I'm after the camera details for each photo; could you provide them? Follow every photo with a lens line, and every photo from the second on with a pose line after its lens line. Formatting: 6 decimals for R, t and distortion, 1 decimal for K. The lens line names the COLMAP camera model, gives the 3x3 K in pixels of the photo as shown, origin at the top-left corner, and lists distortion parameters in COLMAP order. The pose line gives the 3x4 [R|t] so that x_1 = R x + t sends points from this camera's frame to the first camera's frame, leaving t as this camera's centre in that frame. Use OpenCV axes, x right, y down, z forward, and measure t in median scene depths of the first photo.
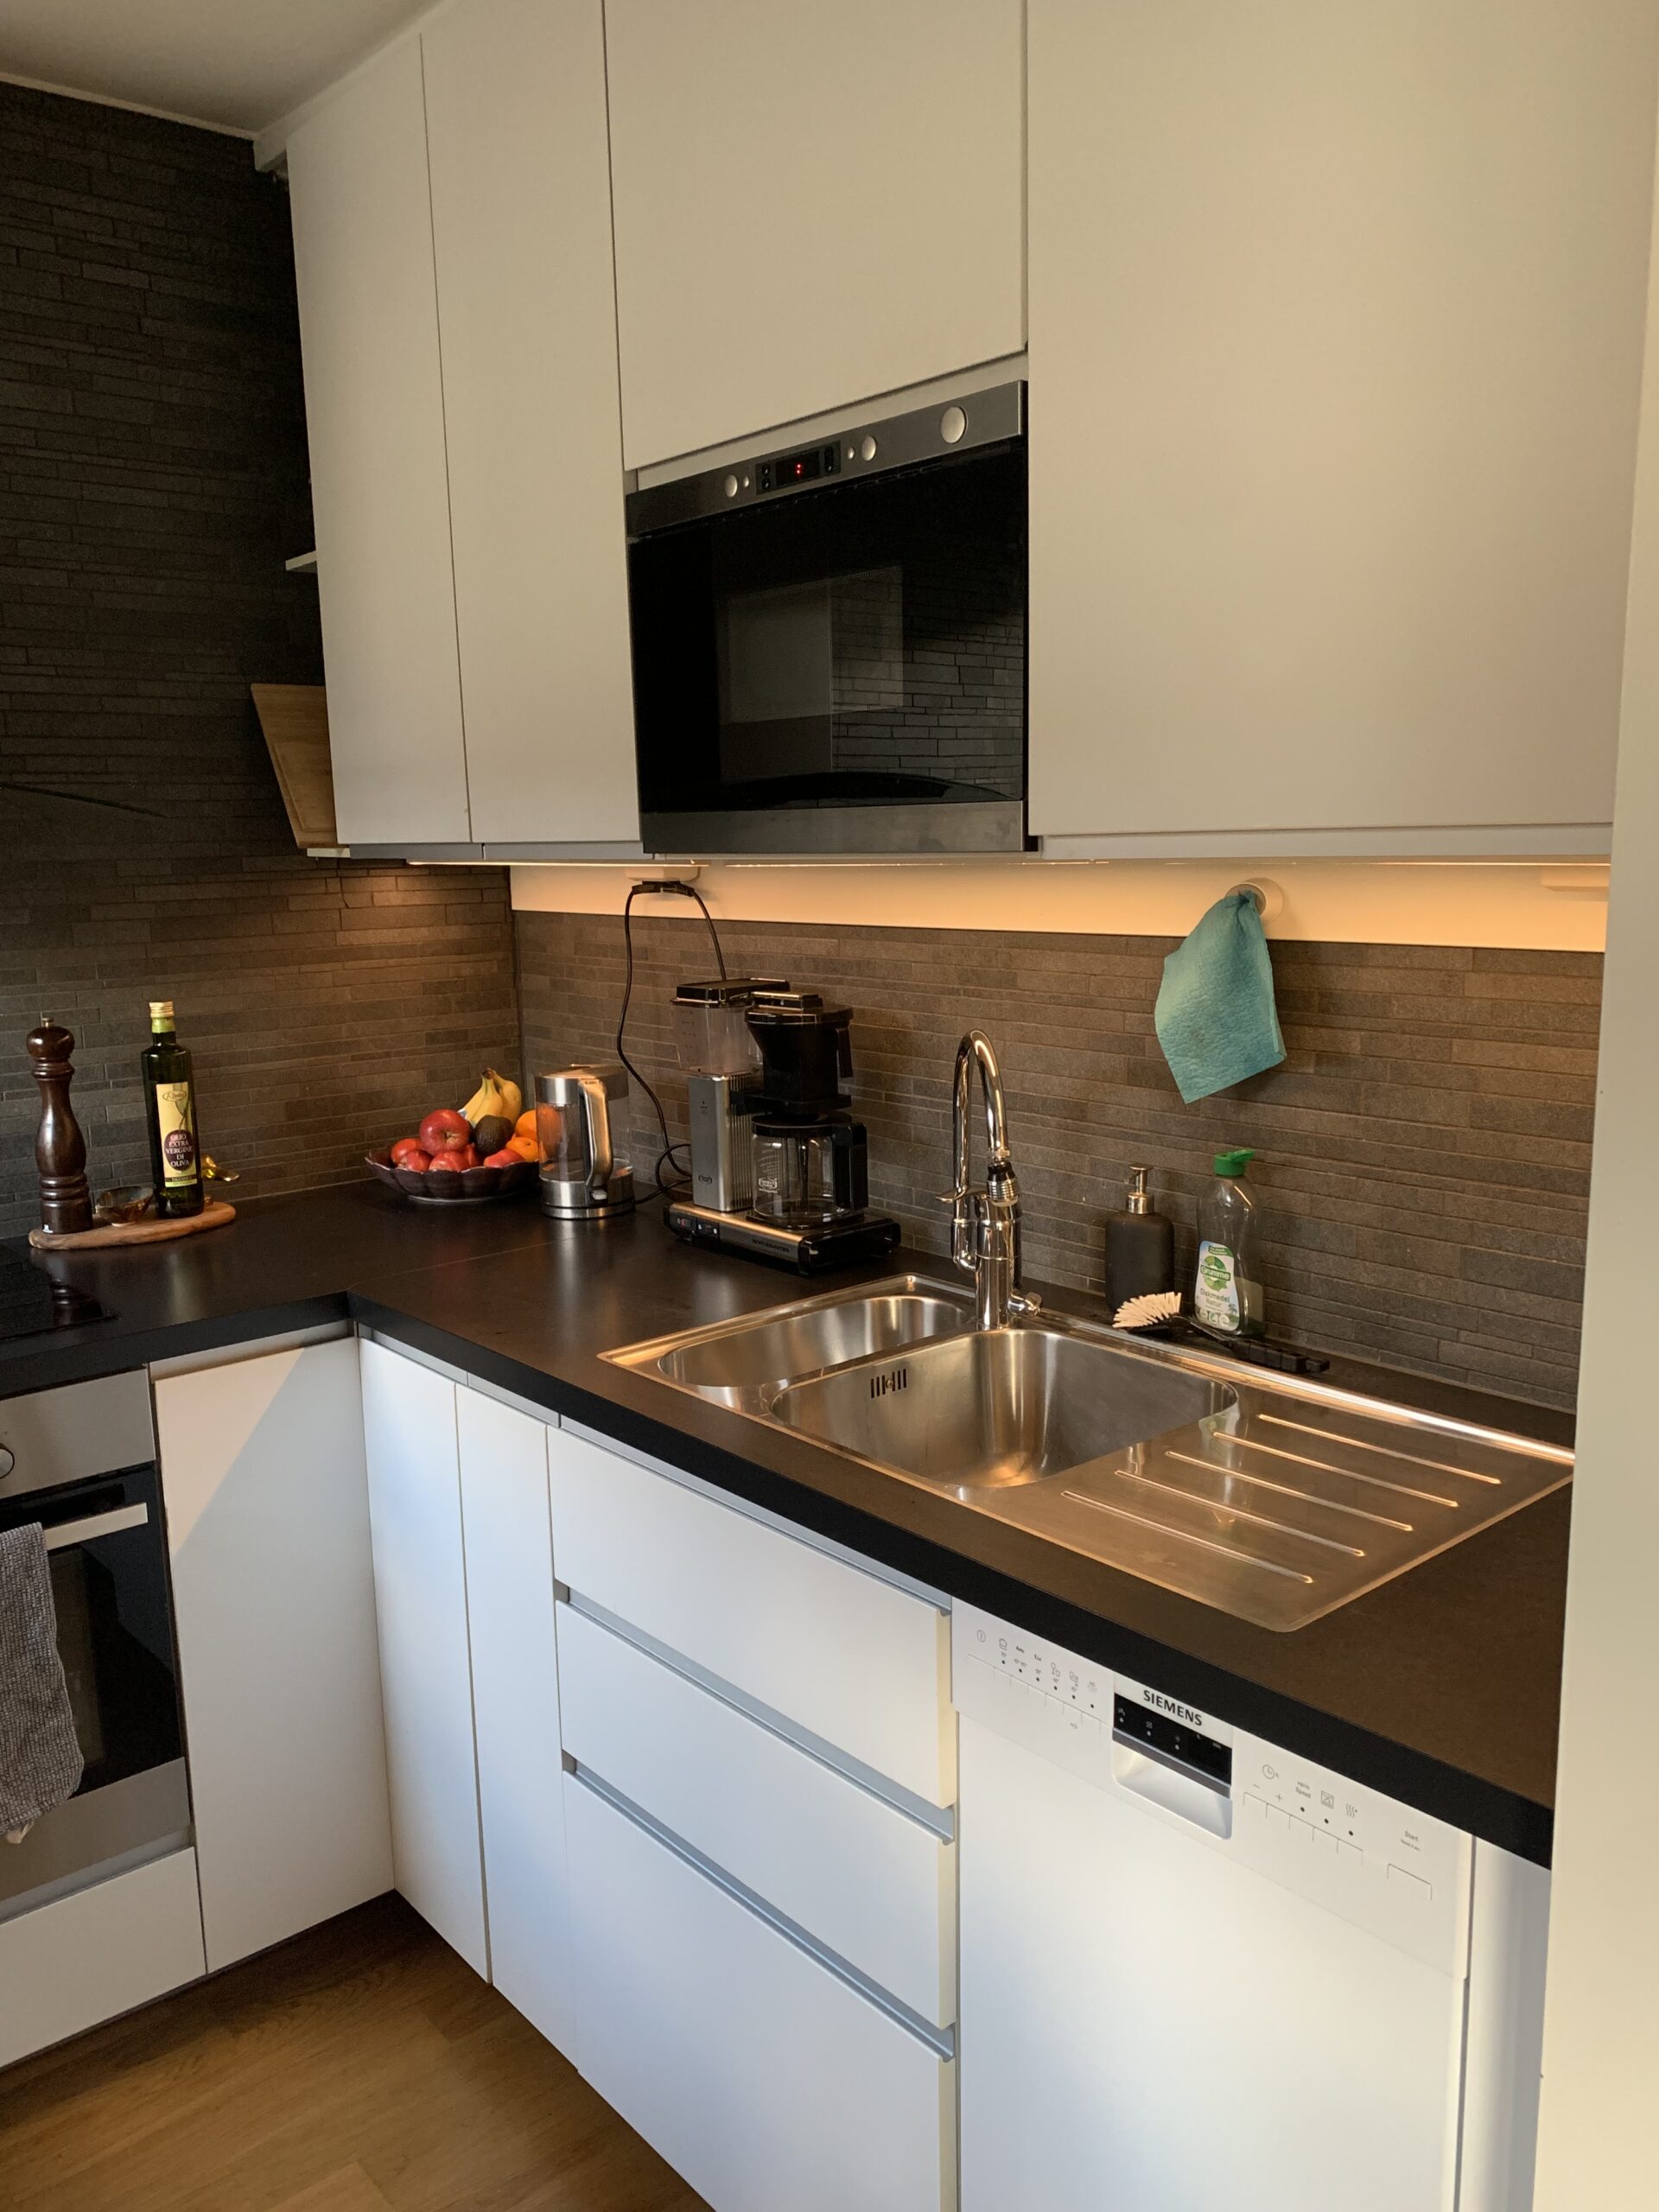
lens RADIAL K [[1683.0, 0, 811.4], [0, 1683.0, 1125.4], [0, 0, 1]] dist [0.048300, -0.069014]
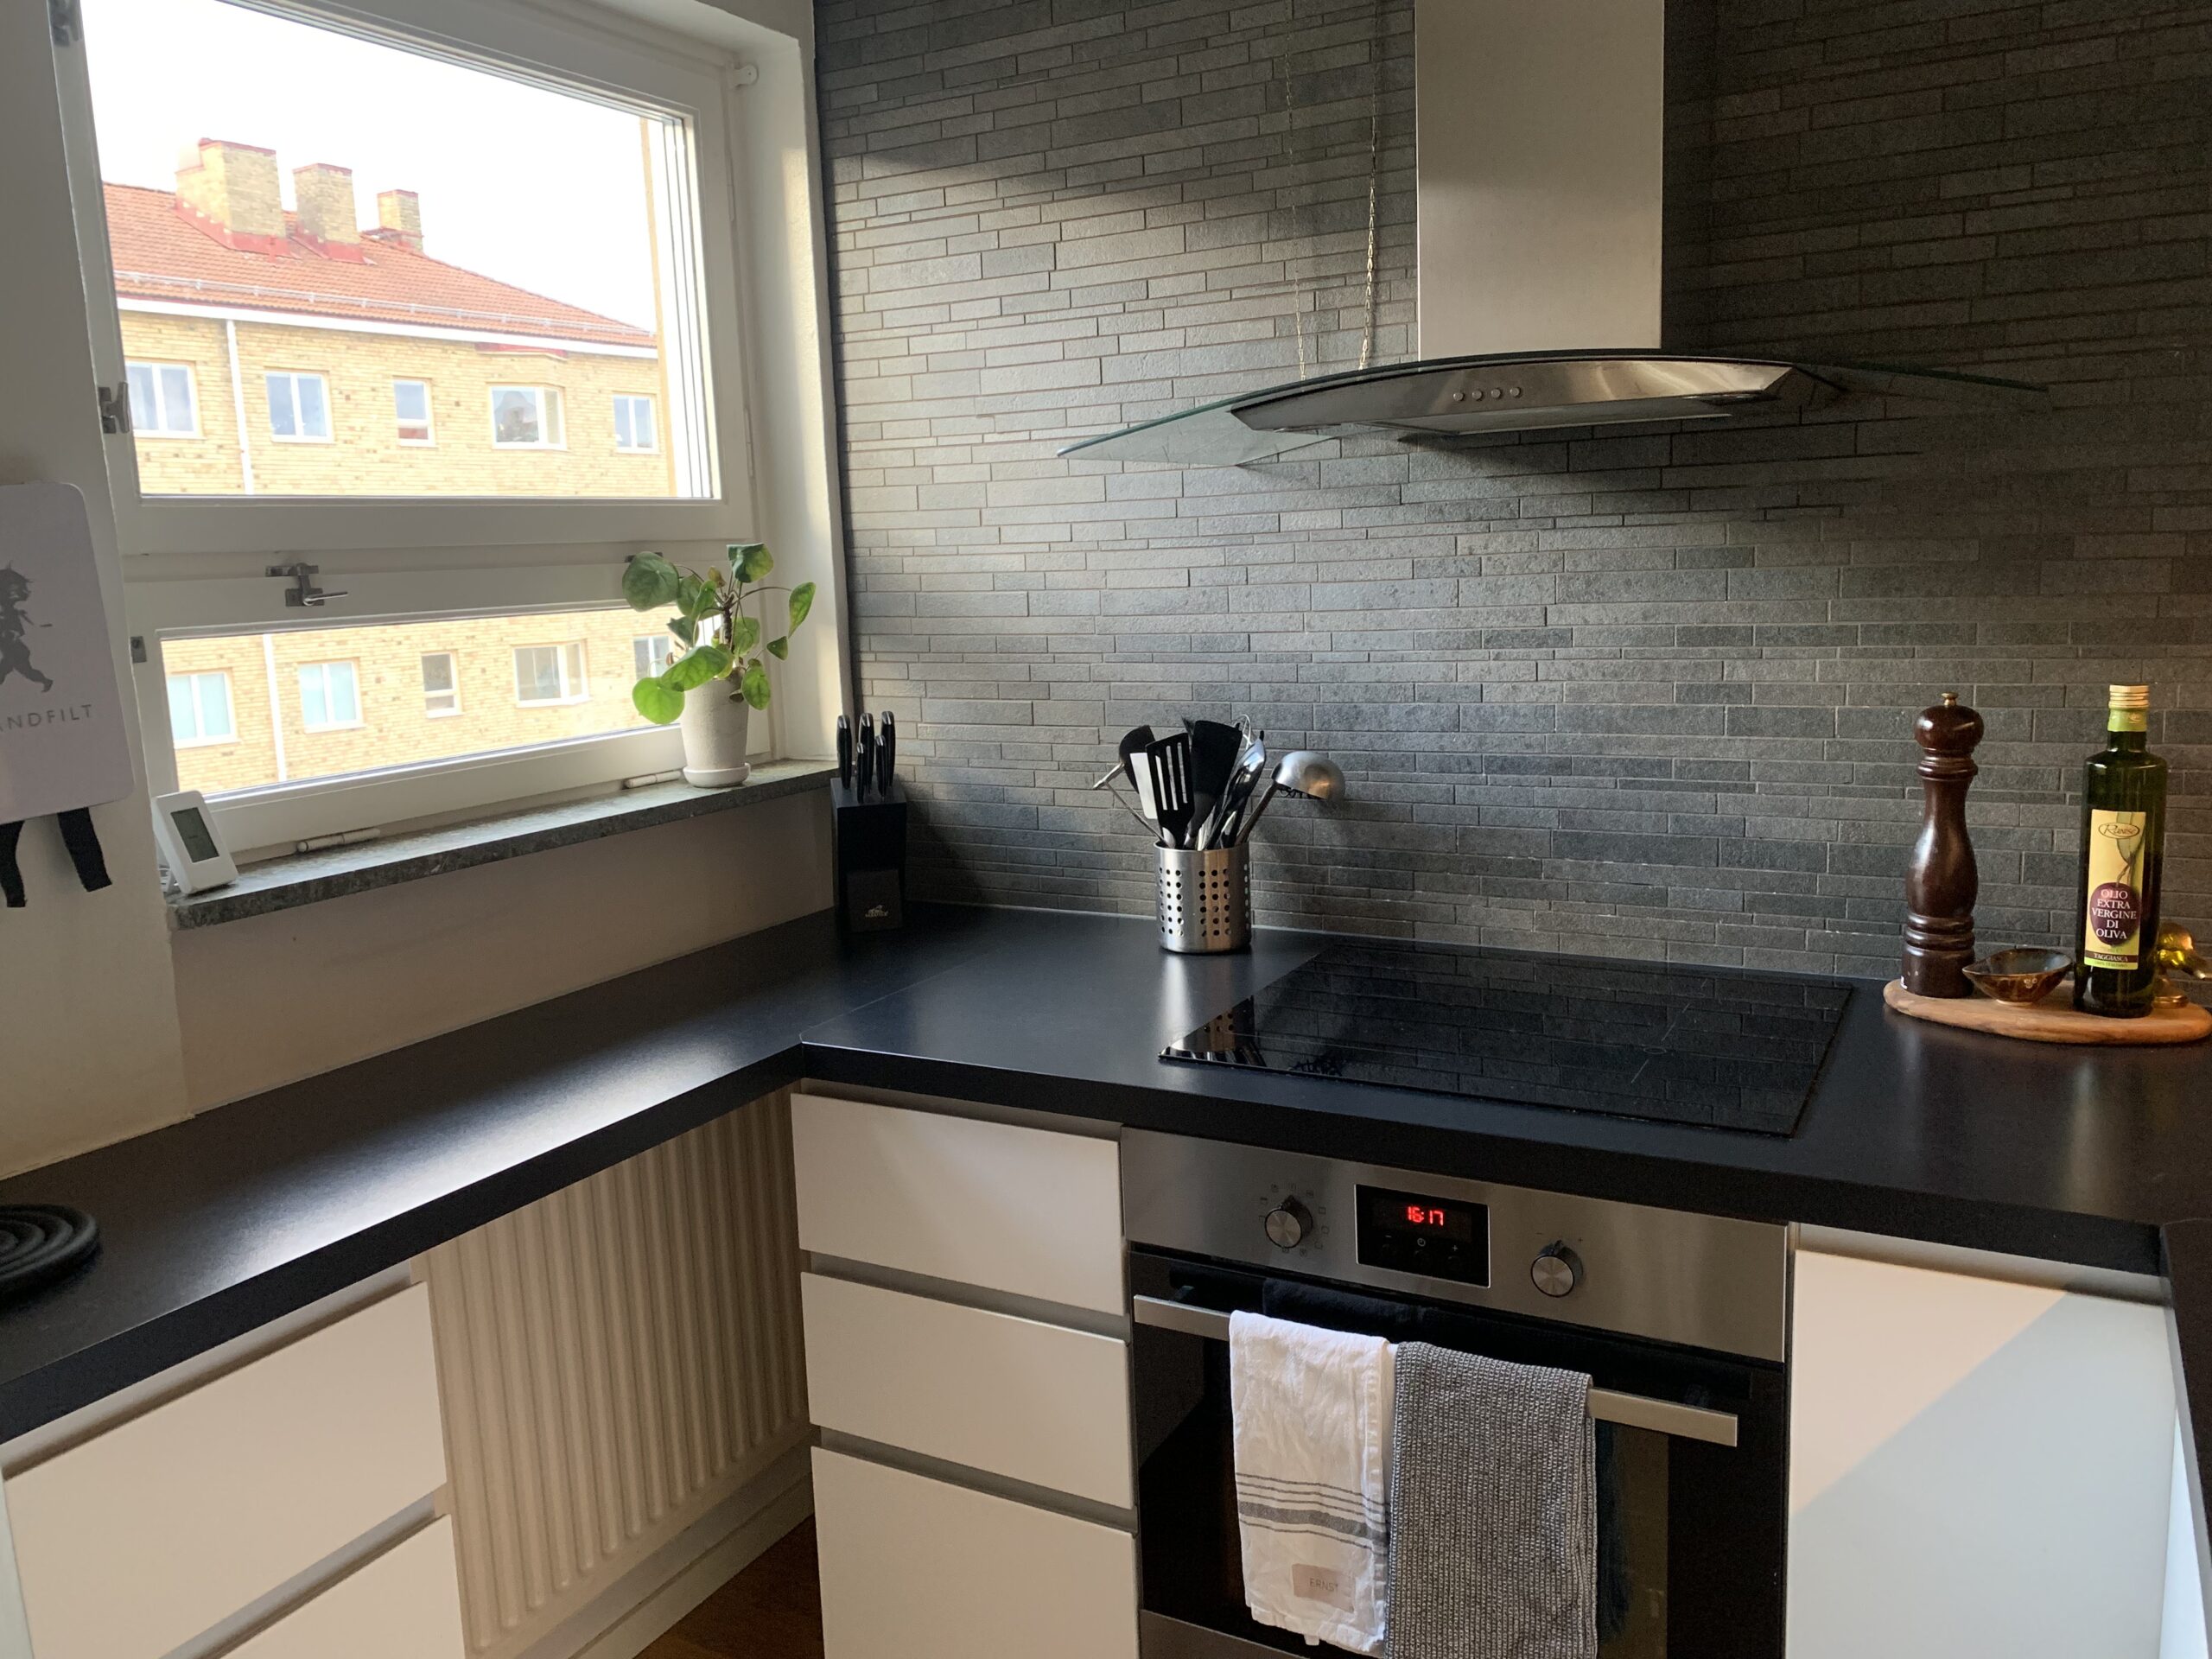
lens RADIAL K [[1683.0, 0, 1096.8], [0, 1683.0, 809.1], [0, 0, 1]] dist [0.048300, -0.069014]
pose [[0.356628, 0.153736, -0.921510, 0.082865], [-0.131278, 0.984827, 0.113494, -0.048632], [0.924977, 0.080498, 0.371400, 0.404448]]
